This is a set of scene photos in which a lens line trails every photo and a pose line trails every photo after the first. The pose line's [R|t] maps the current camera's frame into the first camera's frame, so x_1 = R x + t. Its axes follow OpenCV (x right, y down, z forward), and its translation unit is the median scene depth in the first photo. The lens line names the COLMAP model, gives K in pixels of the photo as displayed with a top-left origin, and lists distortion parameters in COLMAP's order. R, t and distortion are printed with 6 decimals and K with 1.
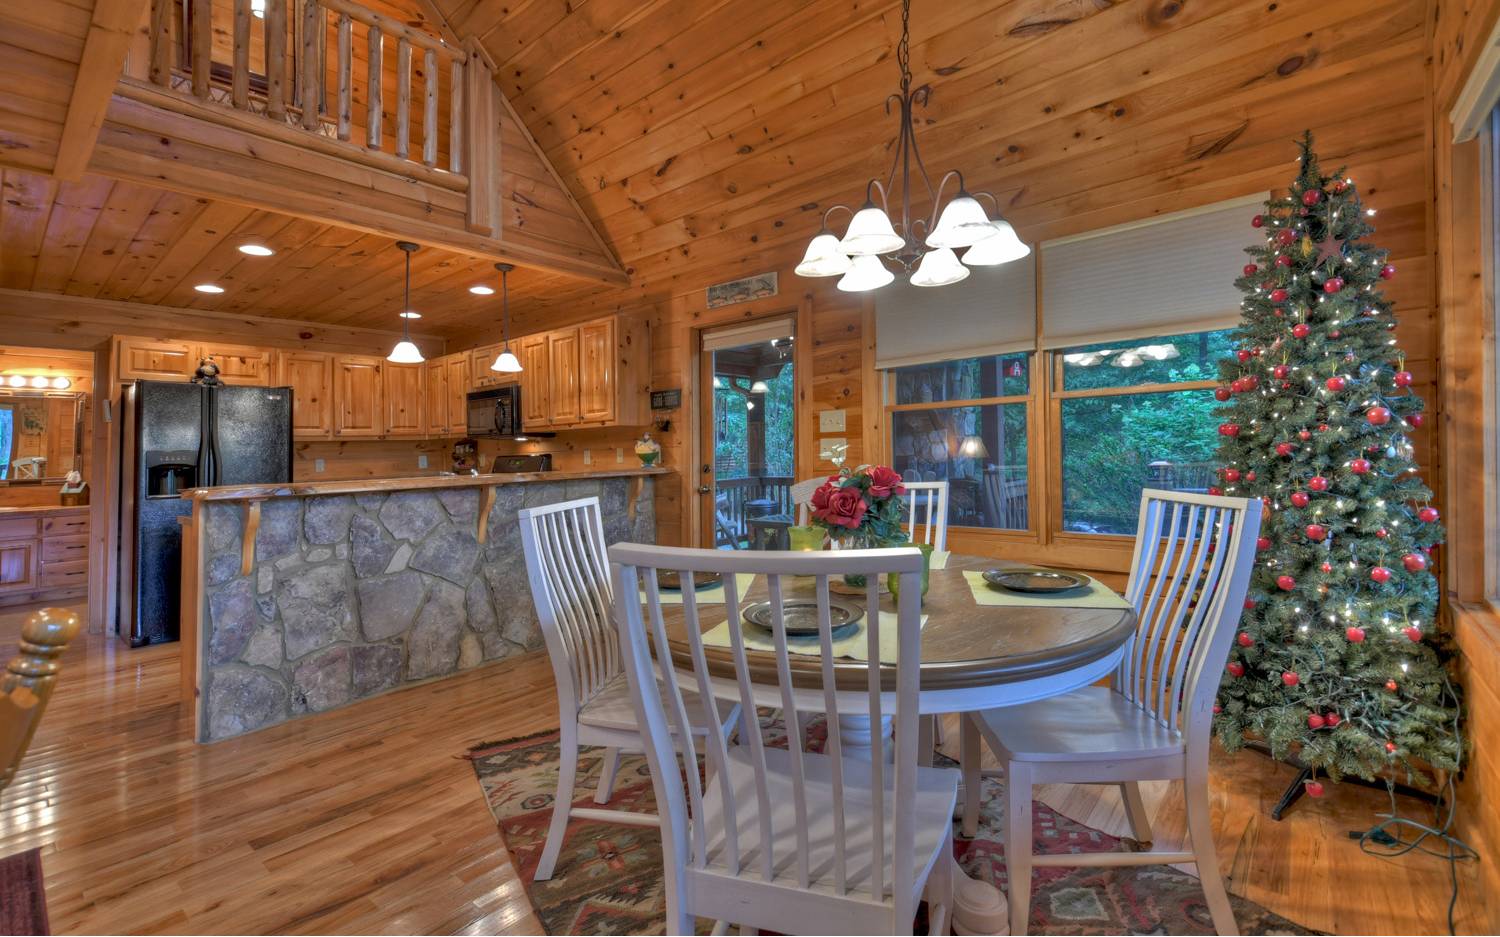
lens RADIAL K [[676.4, 0, 747.0], [0, 676.4, 408.7], [0, 0, 1]] dist [0.001056, -0.009128]
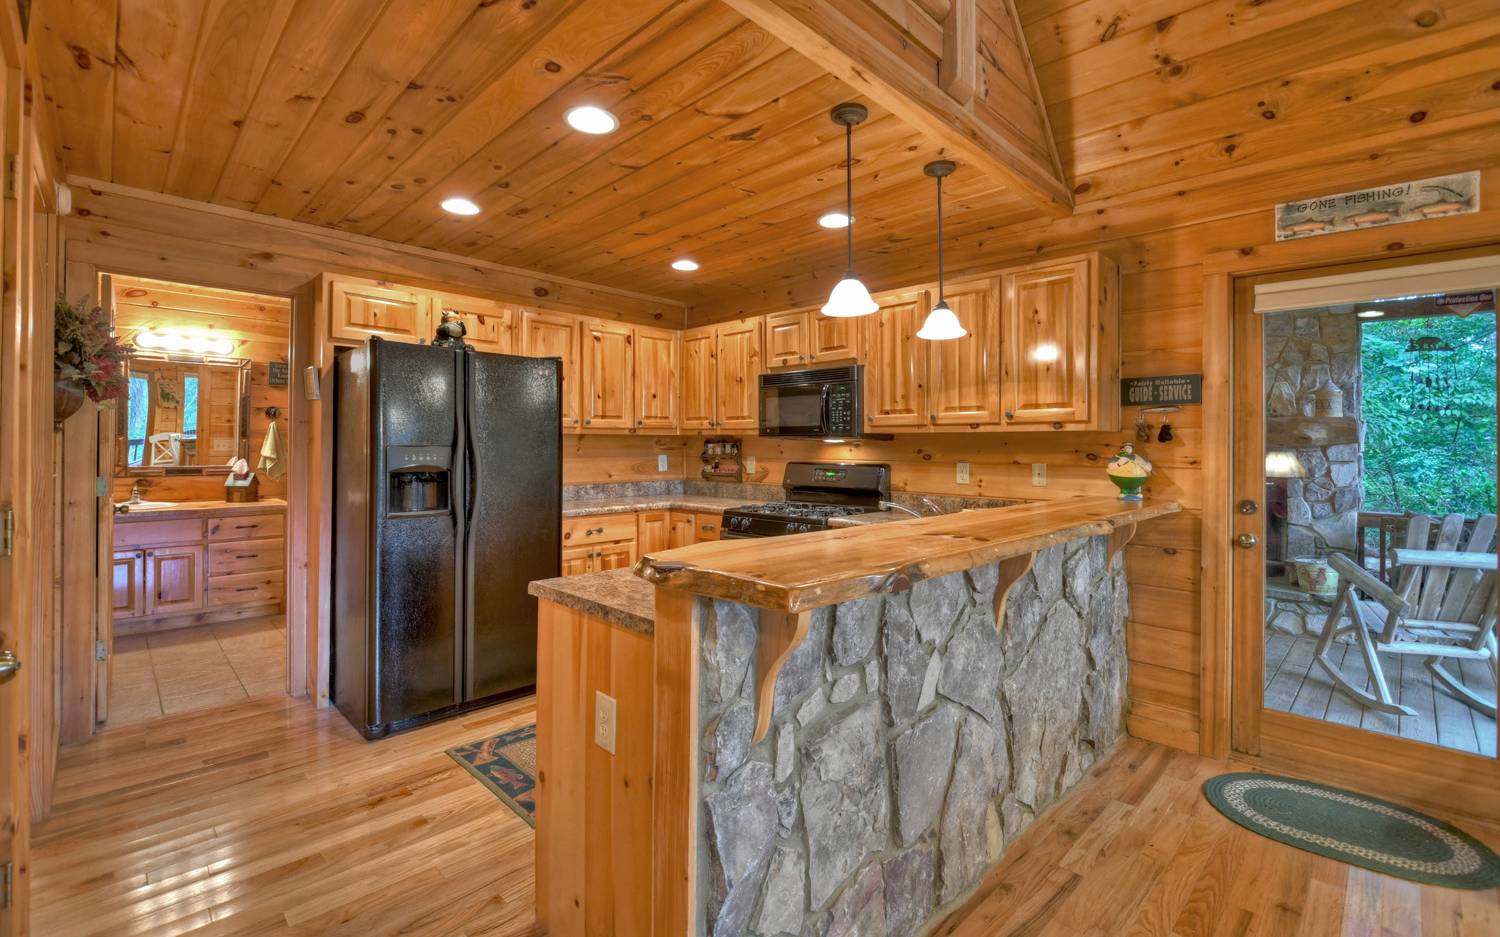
lens RADIAL K [[665.9, 0, 750.4], [0, 665.9, 440.3], [0, 0, 1]] dist [0.028598, -0.021105]
pose [[0.995803, 0.037312, -0.083570, -0.437259], [-0.032496, 0.997772, 0.058264, 0.006973], [0.085557, -0.055304, 0.994797, 0.338701]]
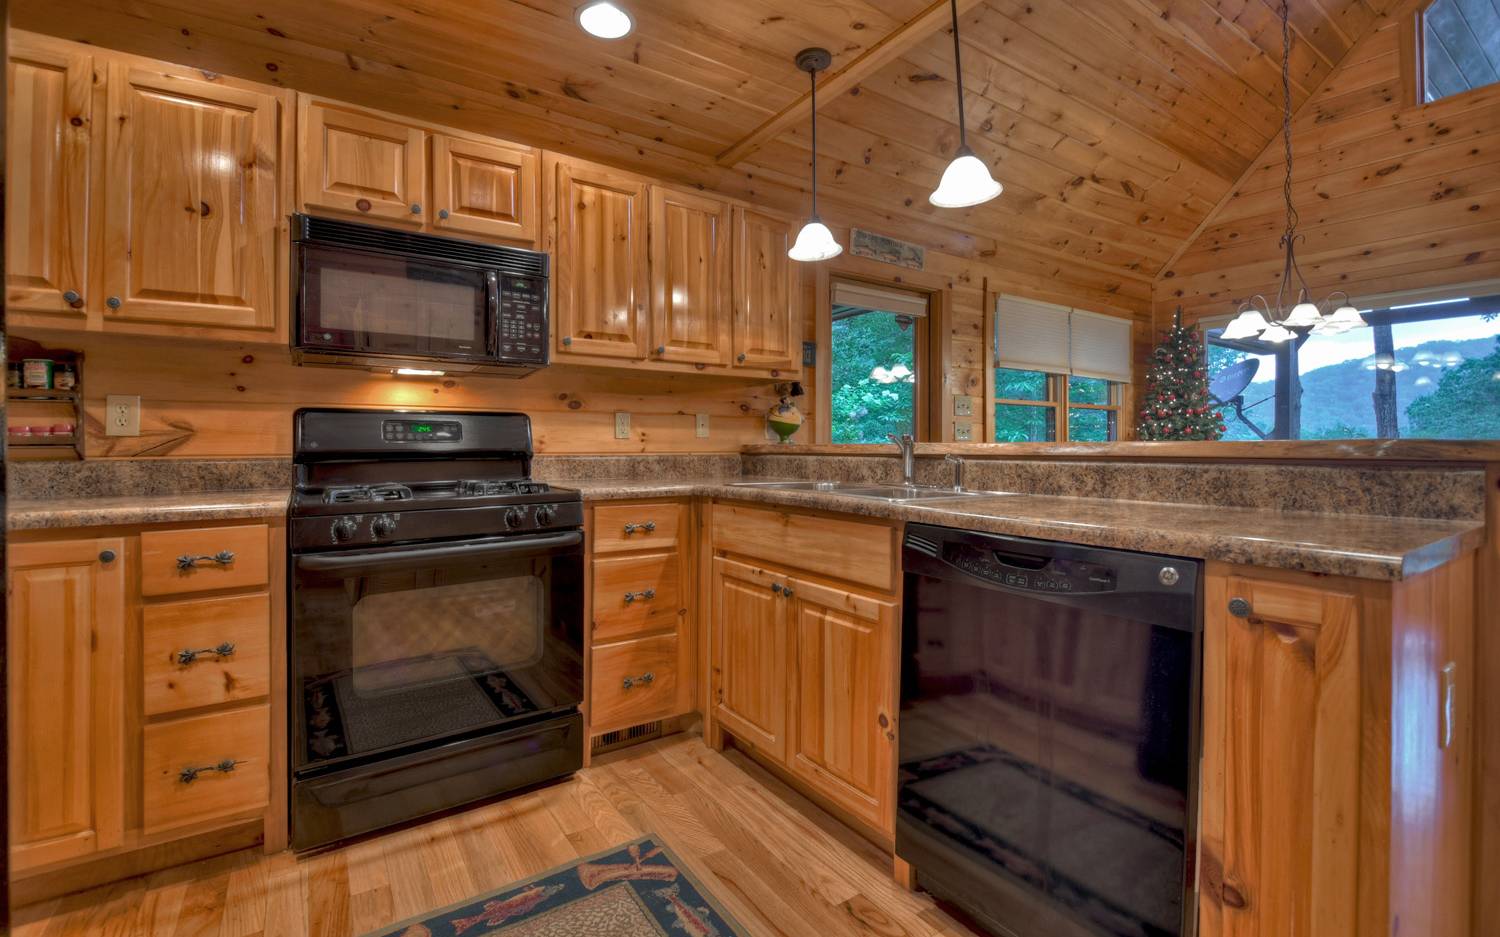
lens RADIAL K [[656.4, 0, 789.2], [0, 656.4, 448.6], [0, 0, 1]] dist [-0.001487, -0.014270]
pose [[0.242054, 0.025757, 0.969921, -0.803412], [-0.065624, 0.997793, -0.010120, 0.097447], [-0.968041, -0.061200, 0.243211, 0.815692]]
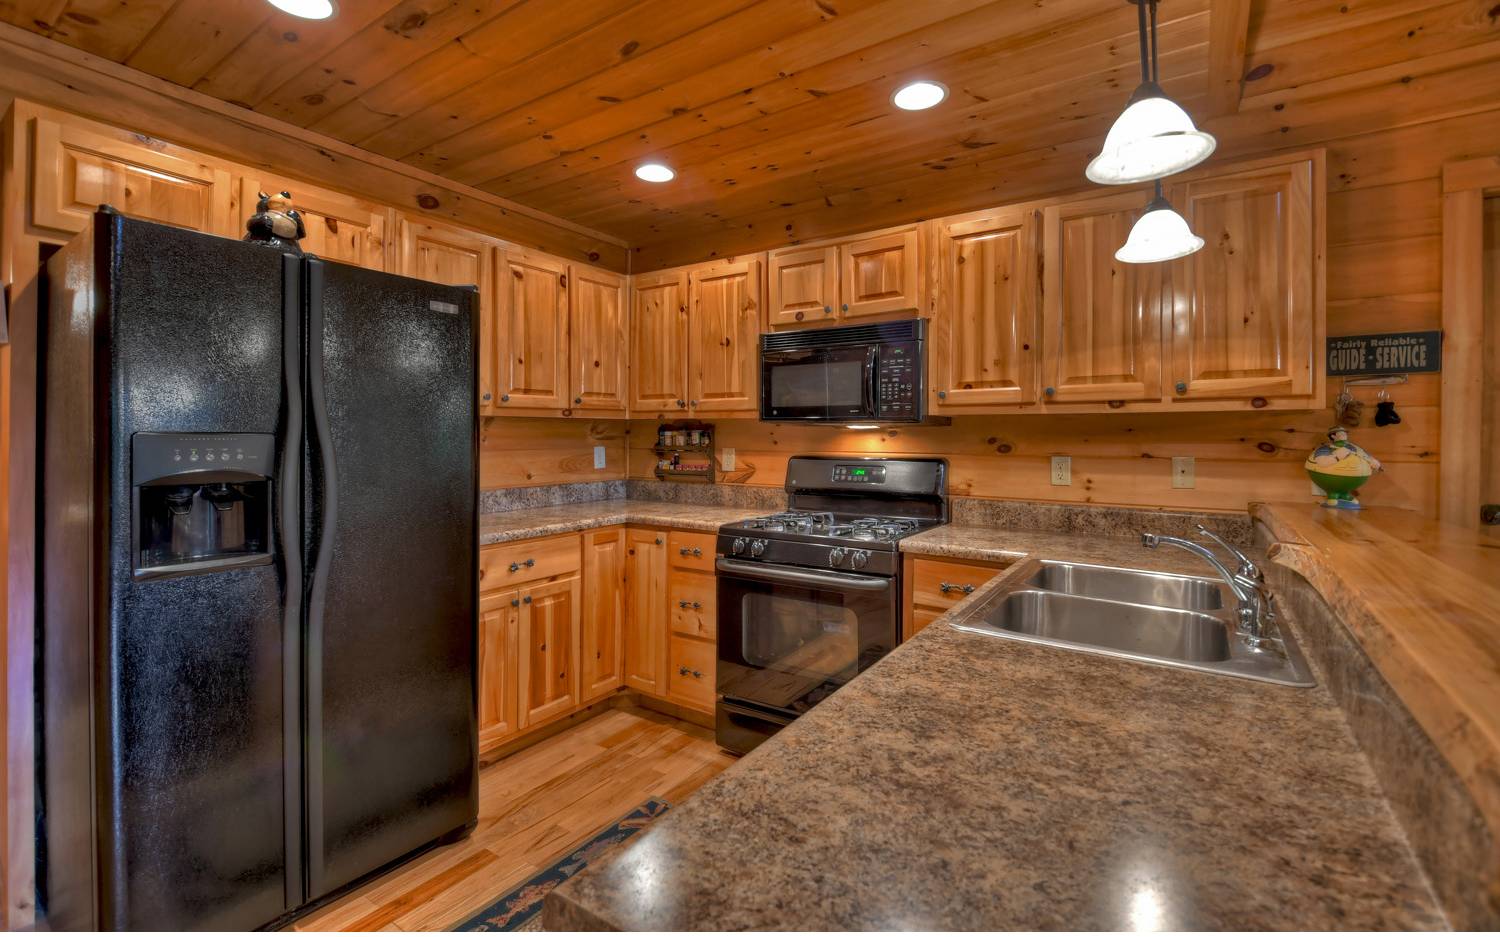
lens RADIAL K [[661.4, 0, 743.6], [0, 661.4, 429.6], [0, 0, 1]] dist [0.032595, -0.027053]
pose [[0.994038, 0.036583, 0.102713, -0.576236], [-0.042003, 0.997810, 0.051106, 0.029838], [-0.100618, -0.055116, 0.993397, 0.594383]]
